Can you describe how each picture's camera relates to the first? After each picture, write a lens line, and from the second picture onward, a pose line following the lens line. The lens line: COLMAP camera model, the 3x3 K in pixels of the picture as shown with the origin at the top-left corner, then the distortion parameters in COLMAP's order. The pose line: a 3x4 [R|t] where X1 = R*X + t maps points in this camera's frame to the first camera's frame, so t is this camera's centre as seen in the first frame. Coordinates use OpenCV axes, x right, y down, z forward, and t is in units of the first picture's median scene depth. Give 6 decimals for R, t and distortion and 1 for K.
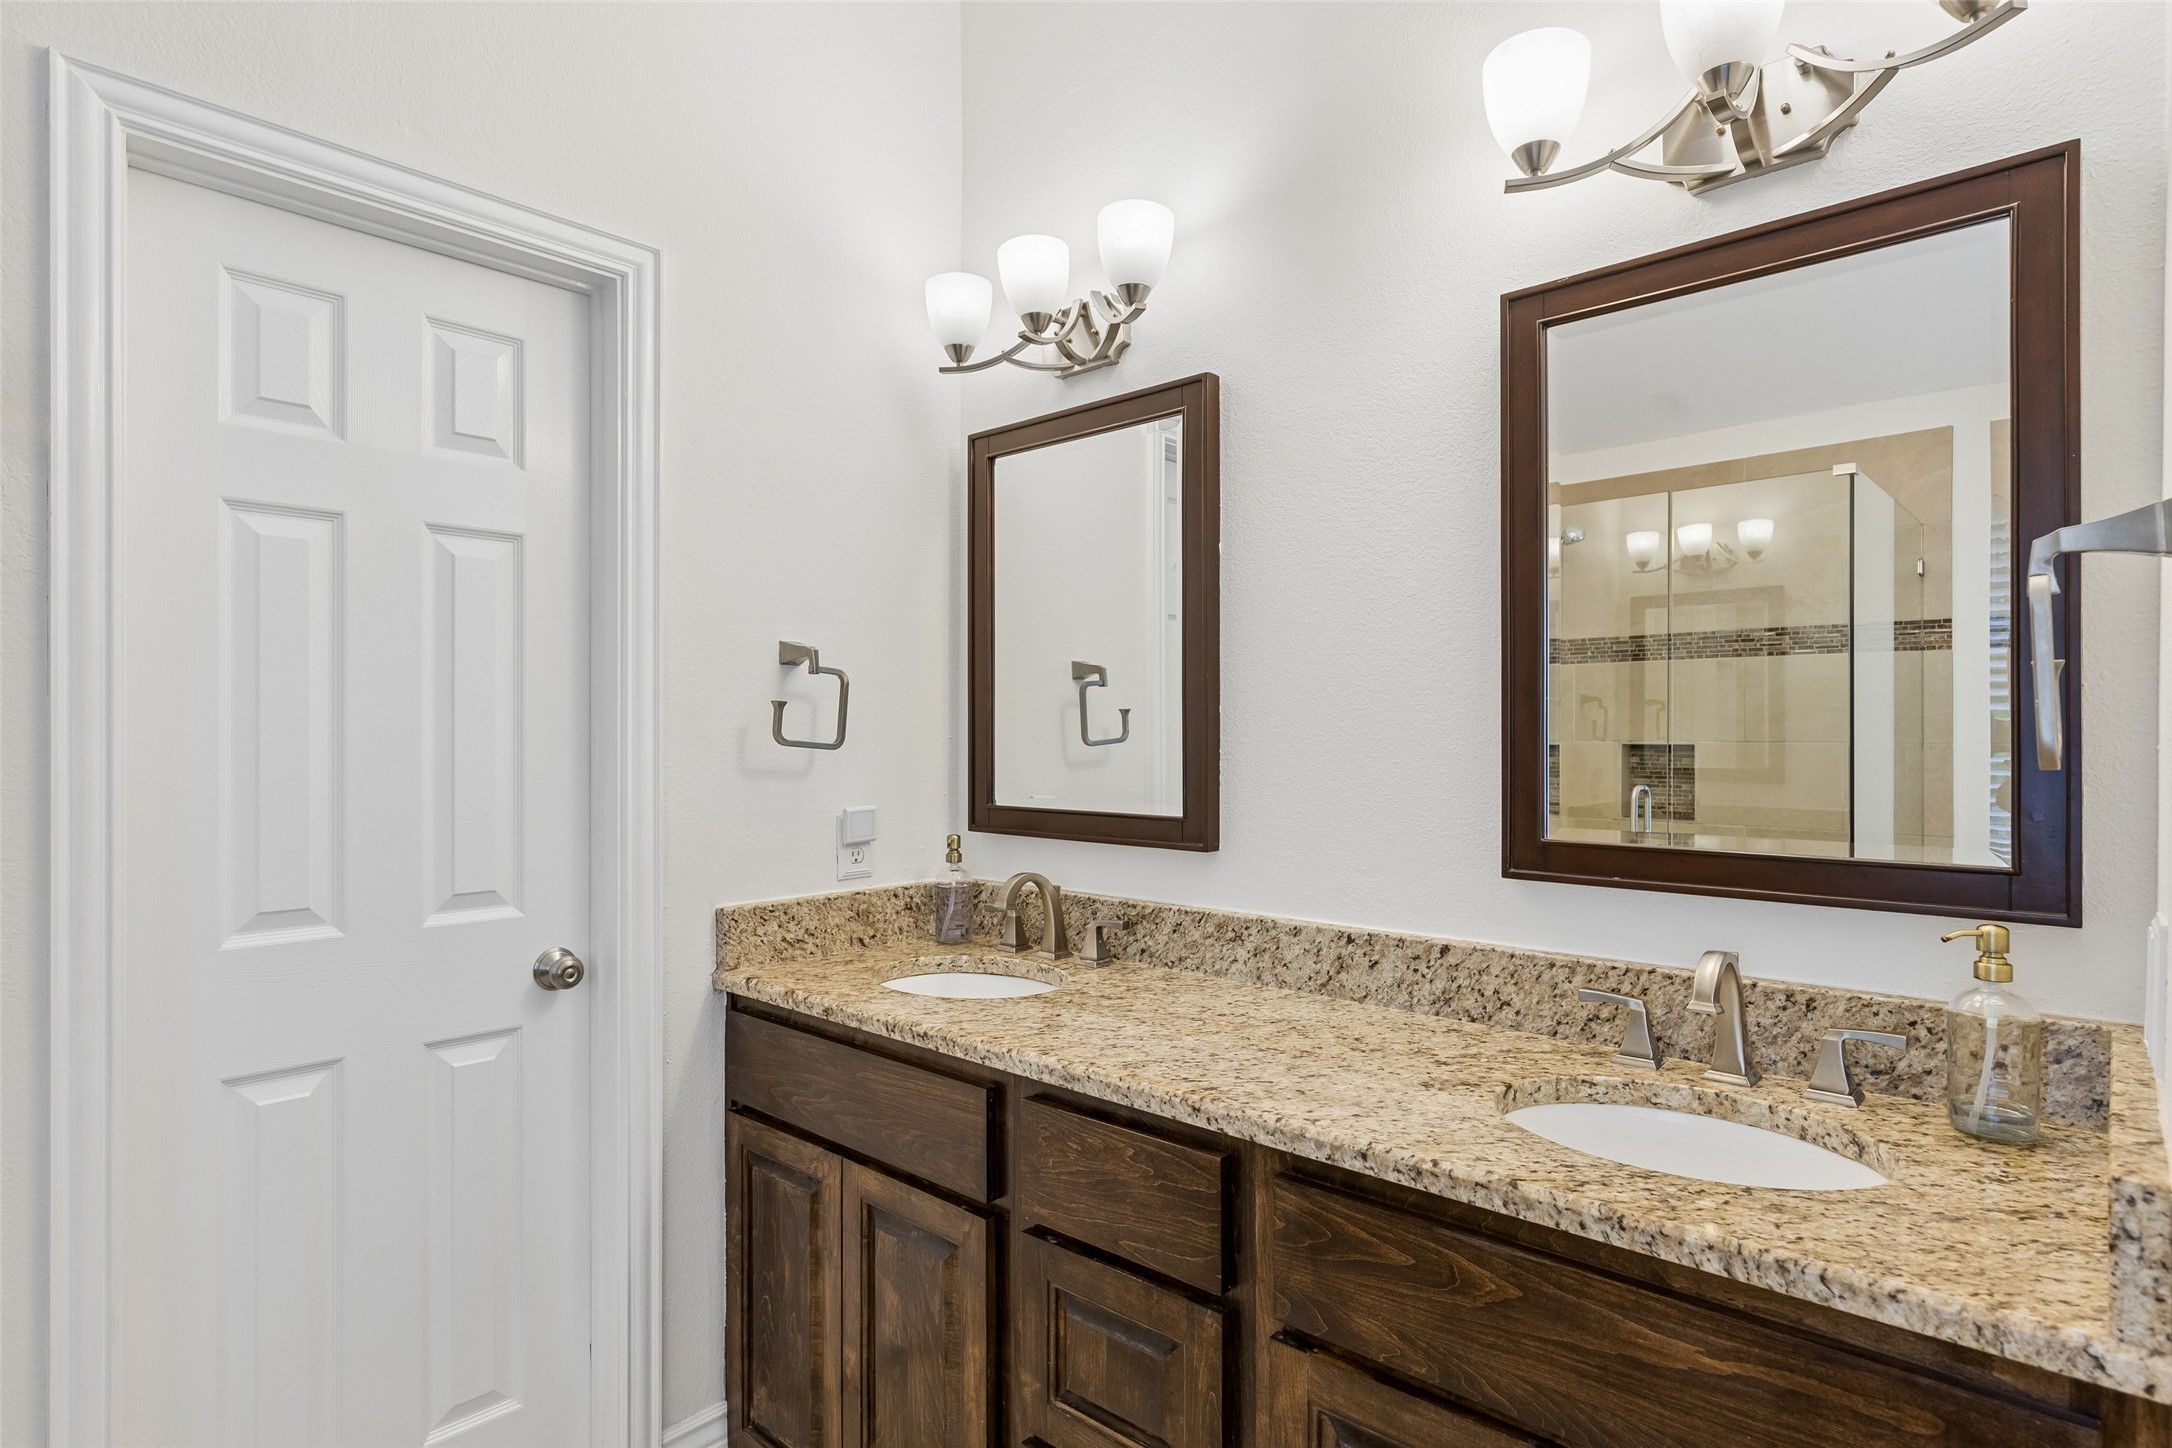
lens RADIAL K [[1133.1, 0, 1086.2], [0, 1133.1, 731.4], [0, 0, 1]] dist [-0.001194, -0.000415]
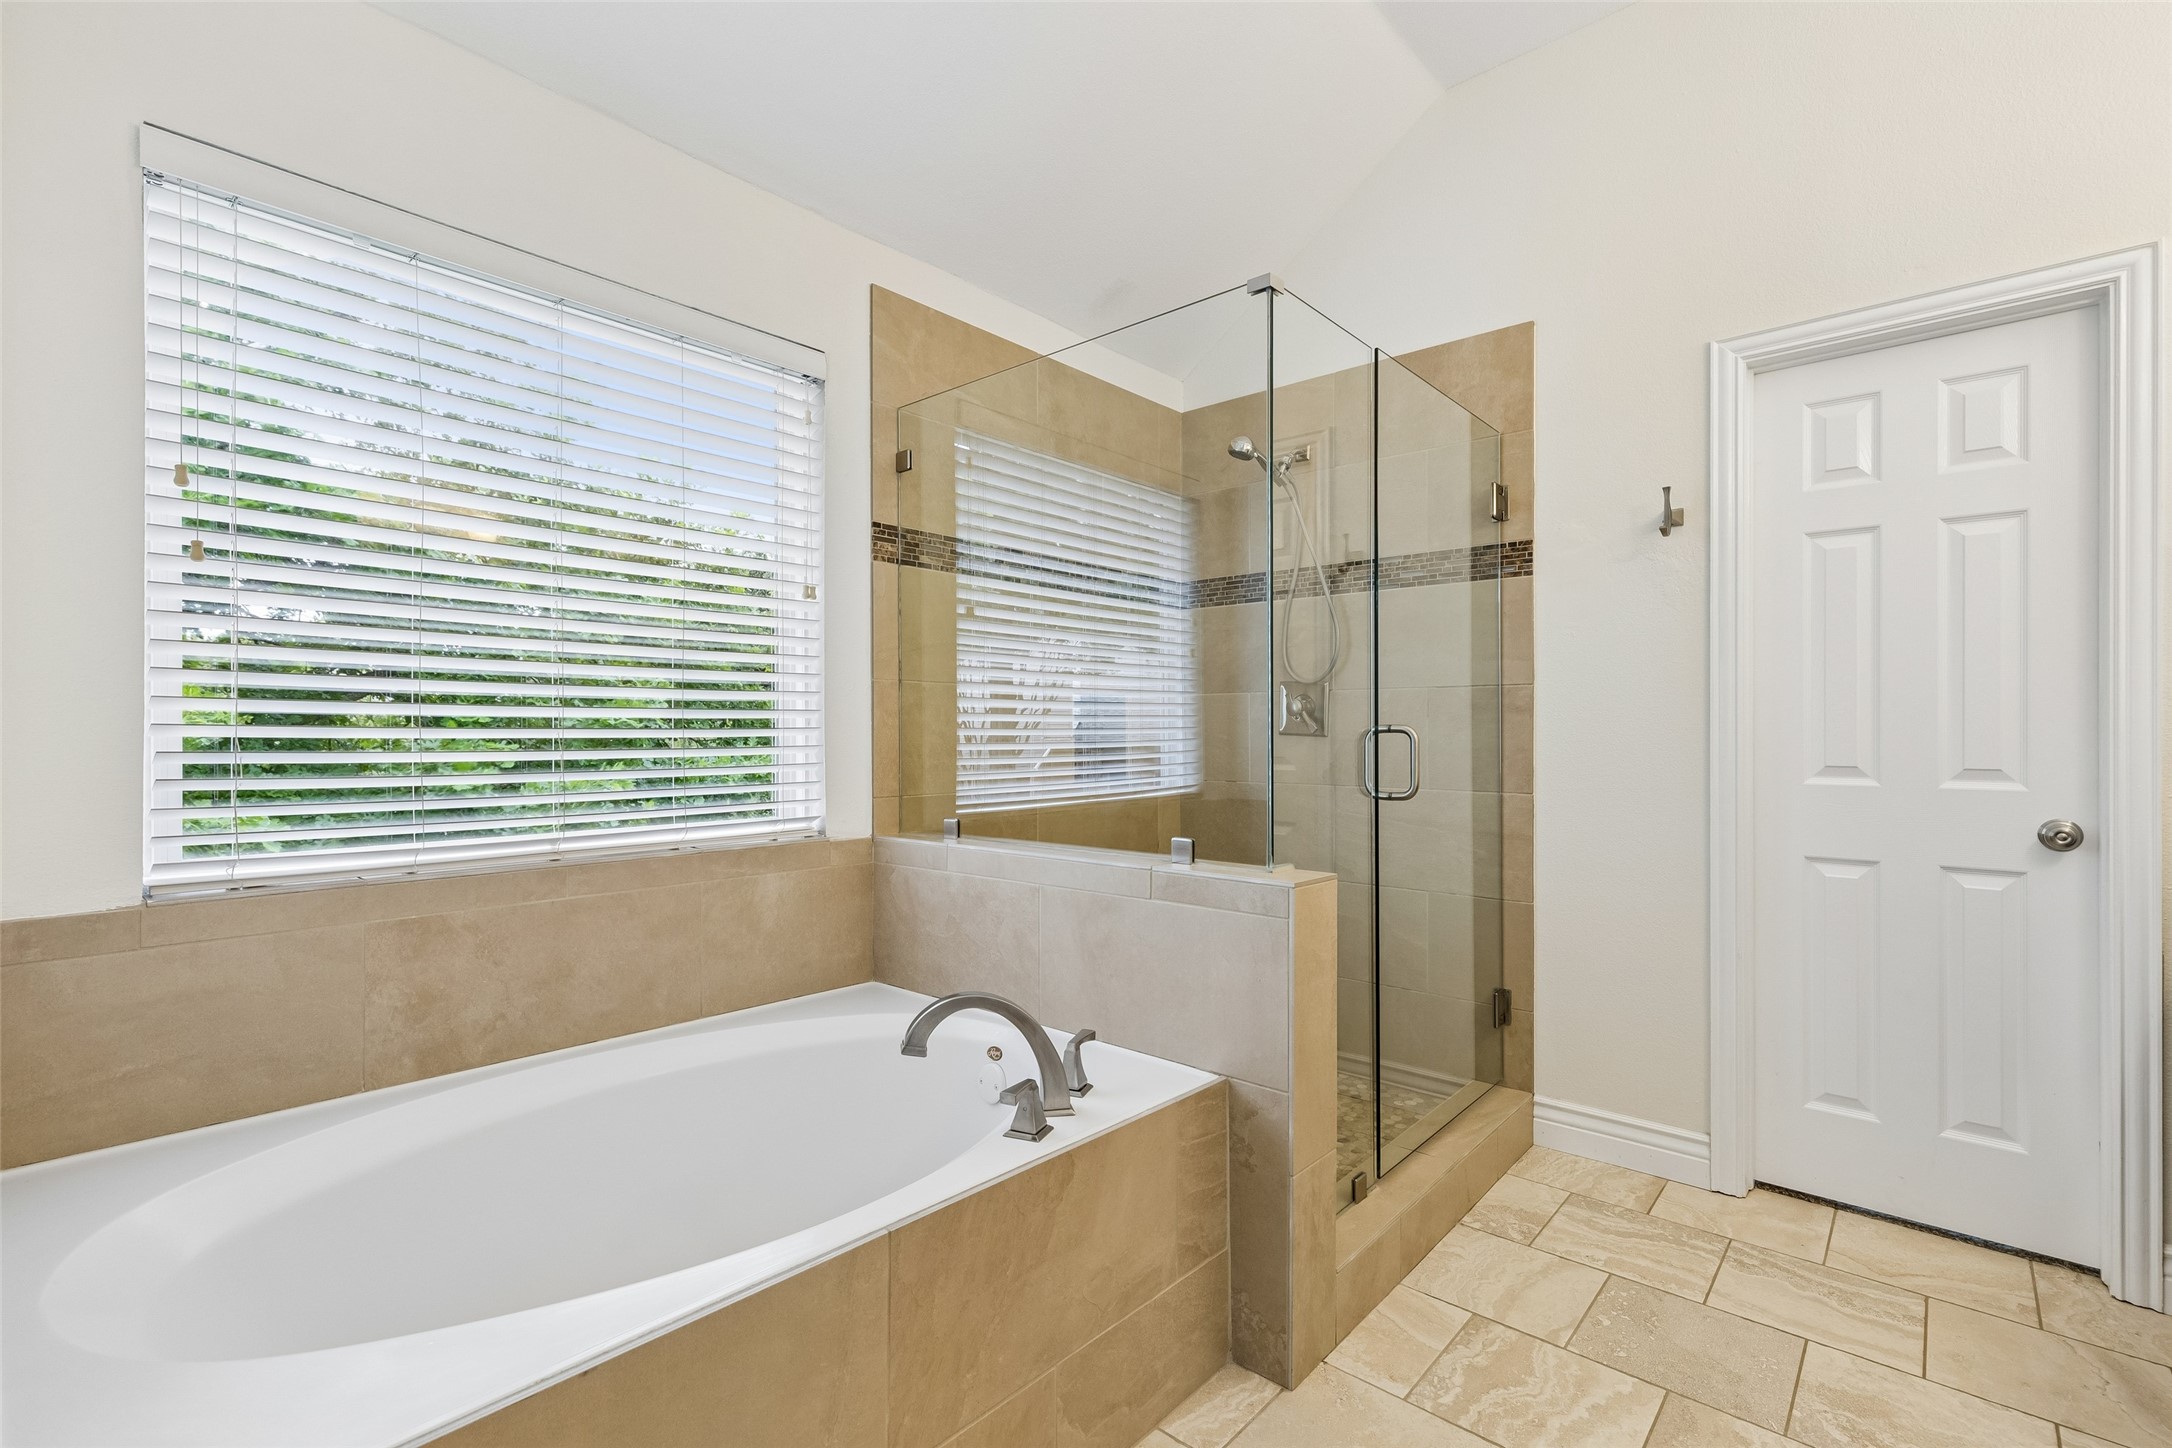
lens RADIAL K [[984.3, 0, 1085.8], [0, 984.3, 731.0], [0, 0, 1]] dist [0.014861, -0.003584]
pose [[0.018930, -0.001951, -0.999819, 0.704810], [-0.000621, 0.999998, -0.001963, 0.099380], [0.999821, 0.000658, 0.018929, -0.155421]]
